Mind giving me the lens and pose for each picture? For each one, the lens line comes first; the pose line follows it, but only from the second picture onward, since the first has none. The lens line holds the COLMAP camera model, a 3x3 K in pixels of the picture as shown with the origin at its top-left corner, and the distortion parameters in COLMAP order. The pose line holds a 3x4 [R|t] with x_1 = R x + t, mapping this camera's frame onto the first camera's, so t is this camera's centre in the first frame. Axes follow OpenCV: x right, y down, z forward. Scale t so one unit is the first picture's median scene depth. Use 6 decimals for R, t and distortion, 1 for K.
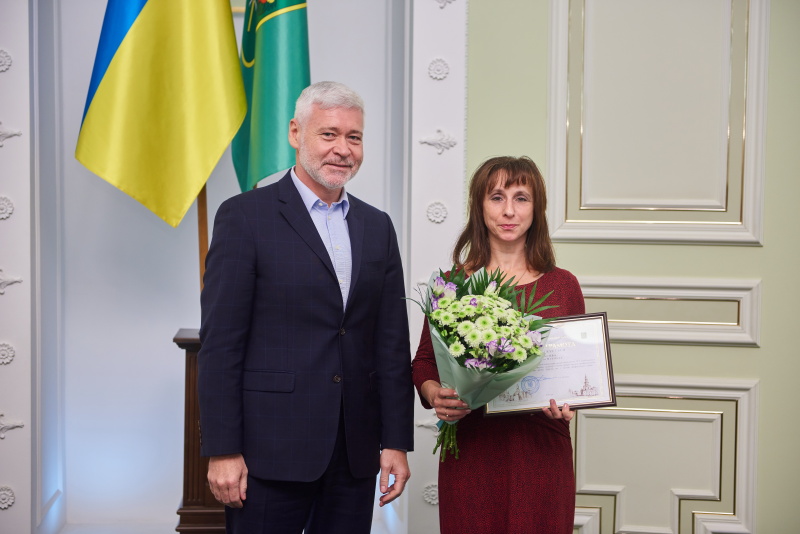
lens RADIAL K [[1595.8, 0, 384.9], [0, 1595.8, 258.8], [0, 0, 1]] dist [0.108737, 0.000000]
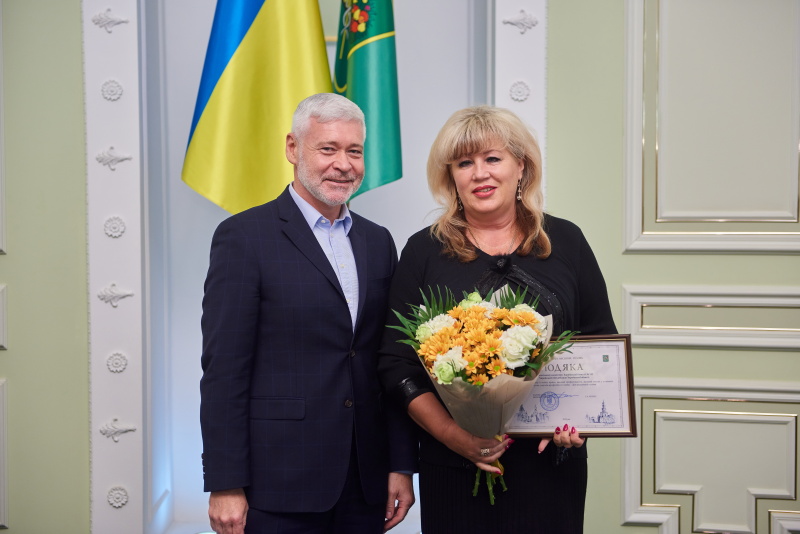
lens RADIAL K [[1467.0, 0, 398.0], [0, 1467.0, 266.8], [0, 0, 1]] dist [0.136606, 0.000000]
pose [[0.998146, -0.007402, -0.060415, 0.054943], [0.007317, 0.999972, -0.001627, -0.006241], [0.060425, 0.001182, 0.998172, 0.132027]]
